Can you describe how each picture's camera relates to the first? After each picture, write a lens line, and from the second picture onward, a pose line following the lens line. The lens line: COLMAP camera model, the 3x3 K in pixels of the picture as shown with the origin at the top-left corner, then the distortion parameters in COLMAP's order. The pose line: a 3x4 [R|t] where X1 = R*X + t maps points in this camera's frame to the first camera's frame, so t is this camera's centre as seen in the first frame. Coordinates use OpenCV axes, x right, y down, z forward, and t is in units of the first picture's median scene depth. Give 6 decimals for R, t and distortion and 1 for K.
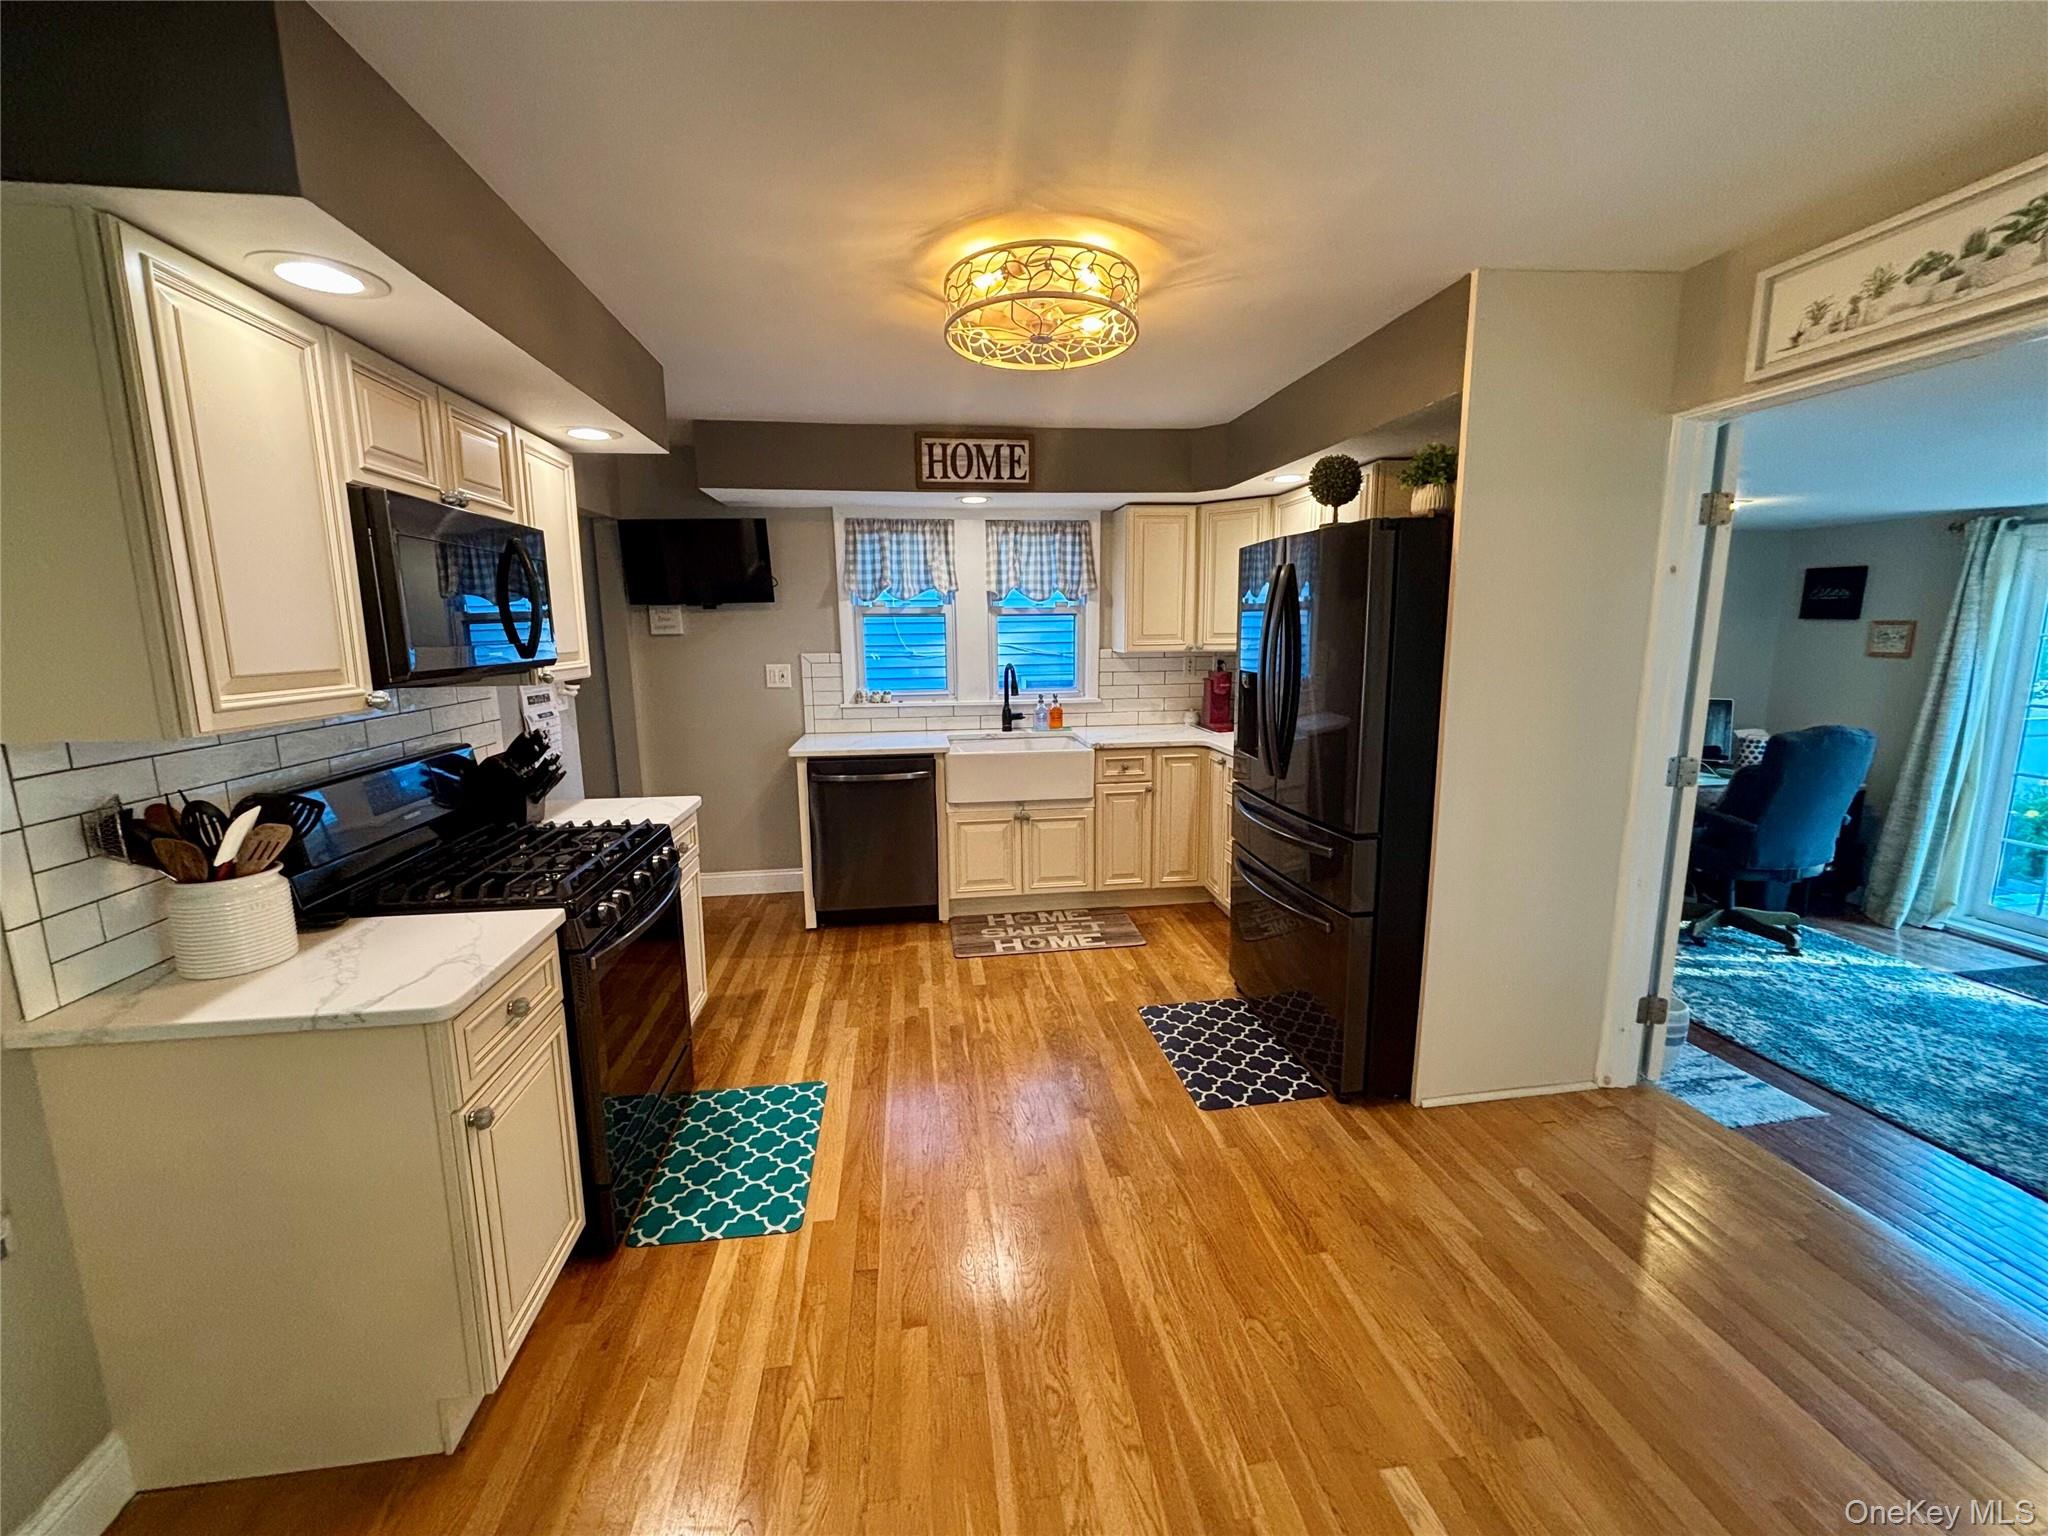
lens RADIAL K [[823.8, 0, 1035.3], [0, 823.8, 763.0], [0, 0, 1]] dist [-0.000058, 0.000235]
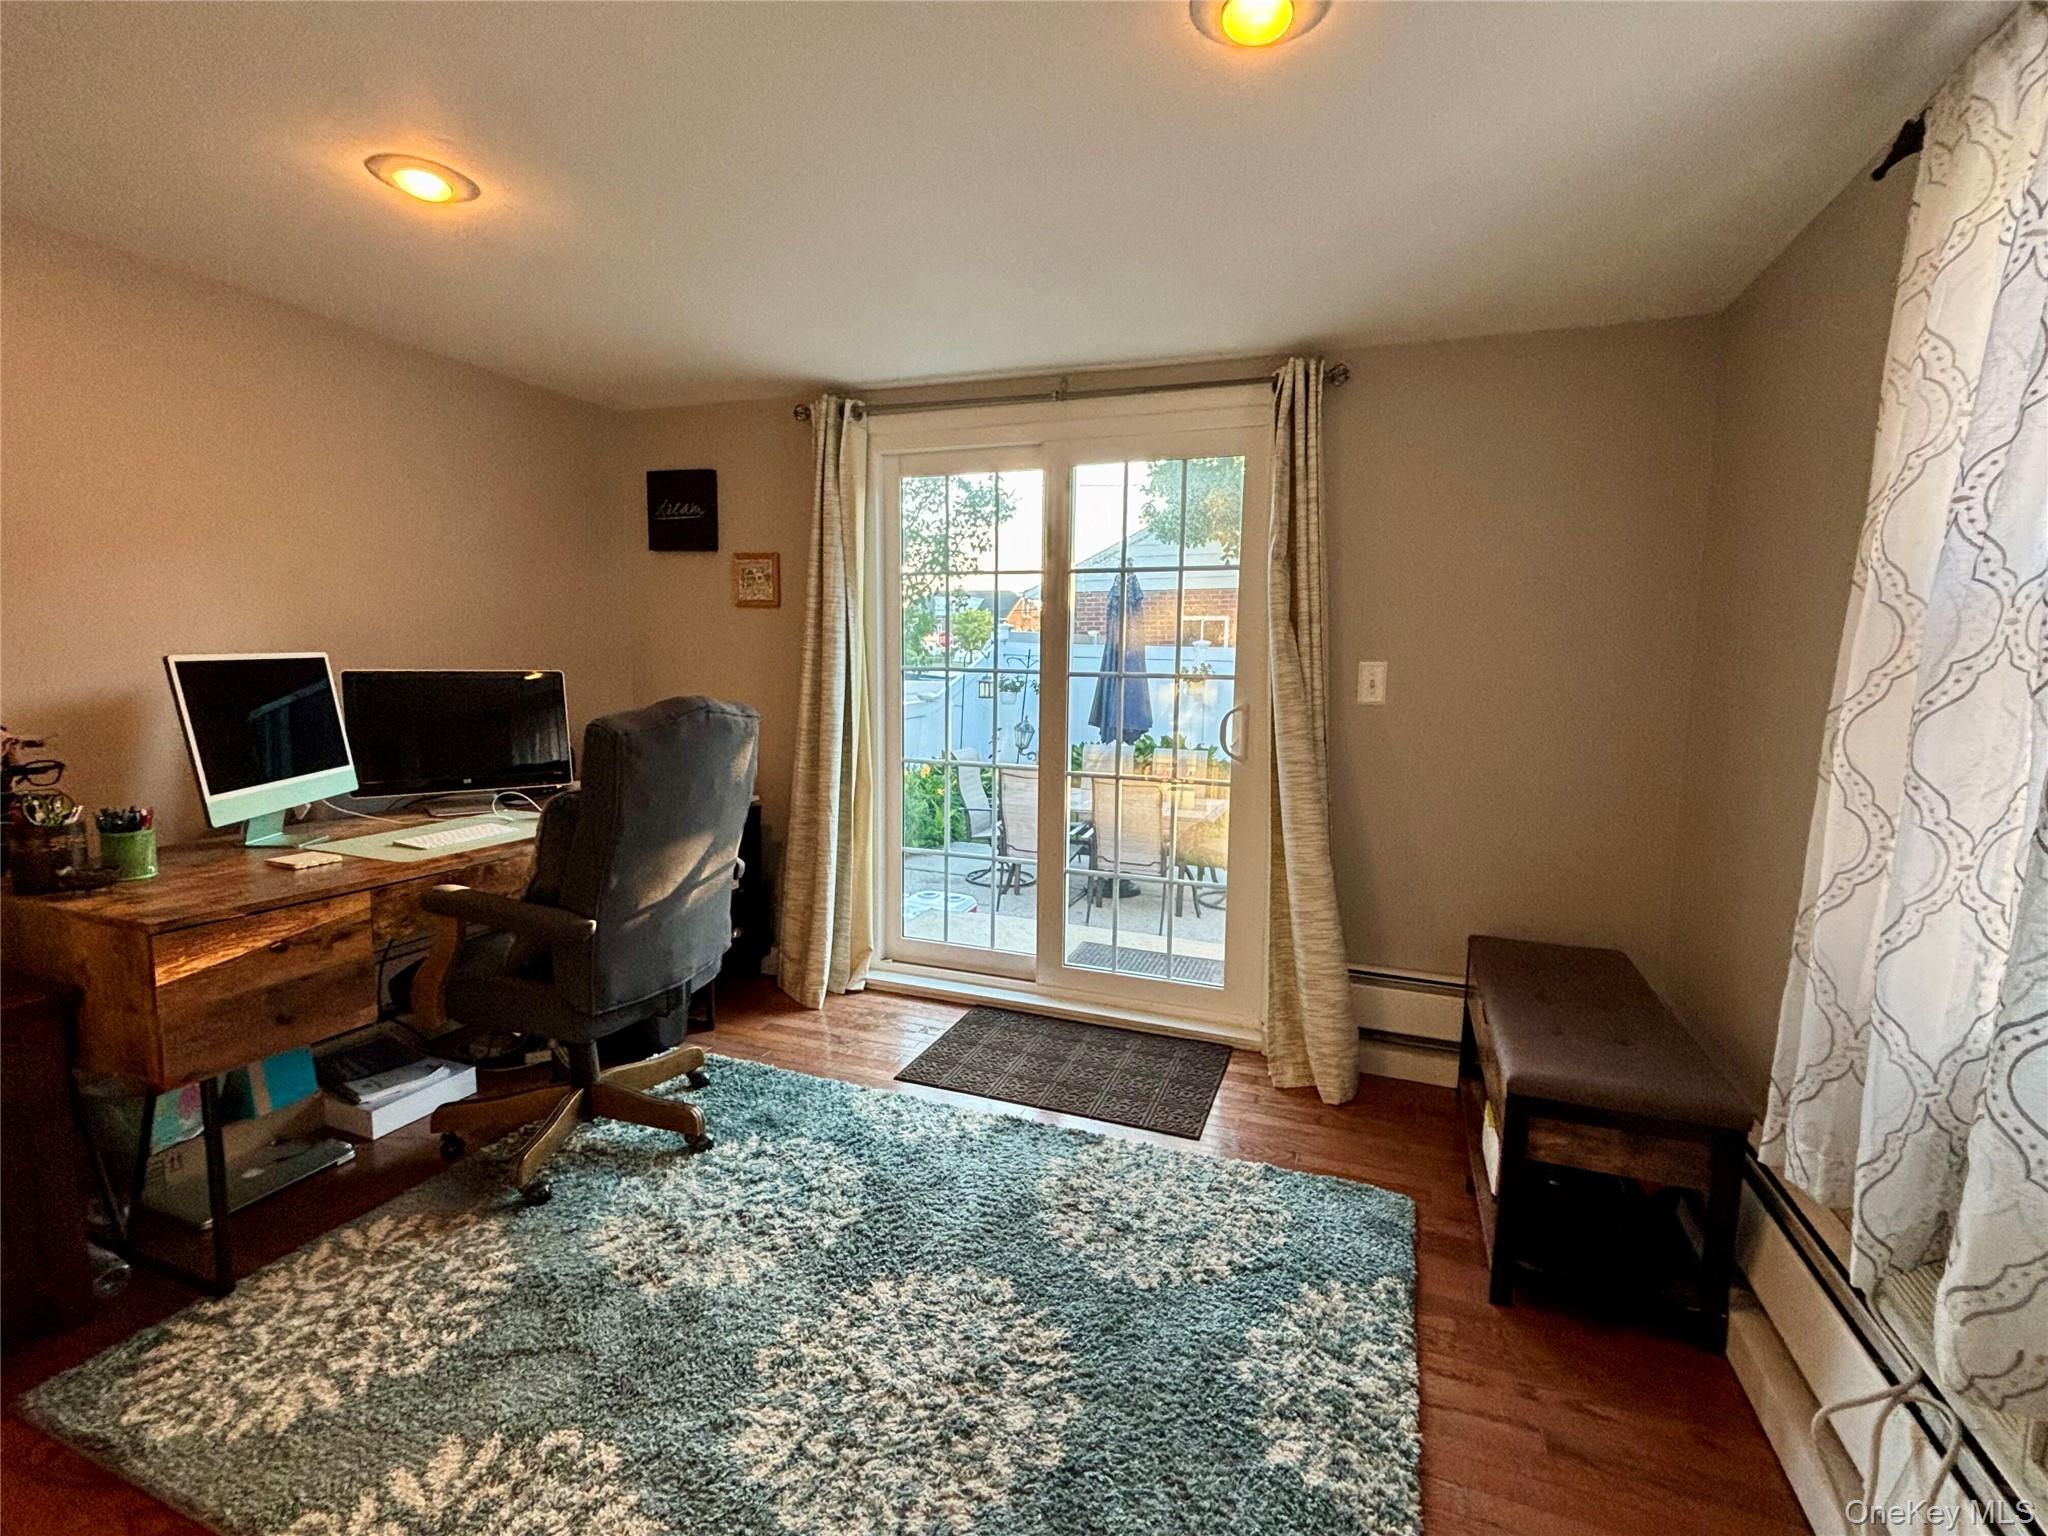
lens RADIAL K [[931.4, 0, 984.3], [0, 931.4, 763.4], [0, 0, 1]] dist [0.003204, -0.000131]
pose [[0.516999, -0.090122, 0.851228, 0.527549], [0.128820, 0.991308, 0.026713, 0.003073], [-0.846237, 0.095845, 0.524115, 0.510416]]
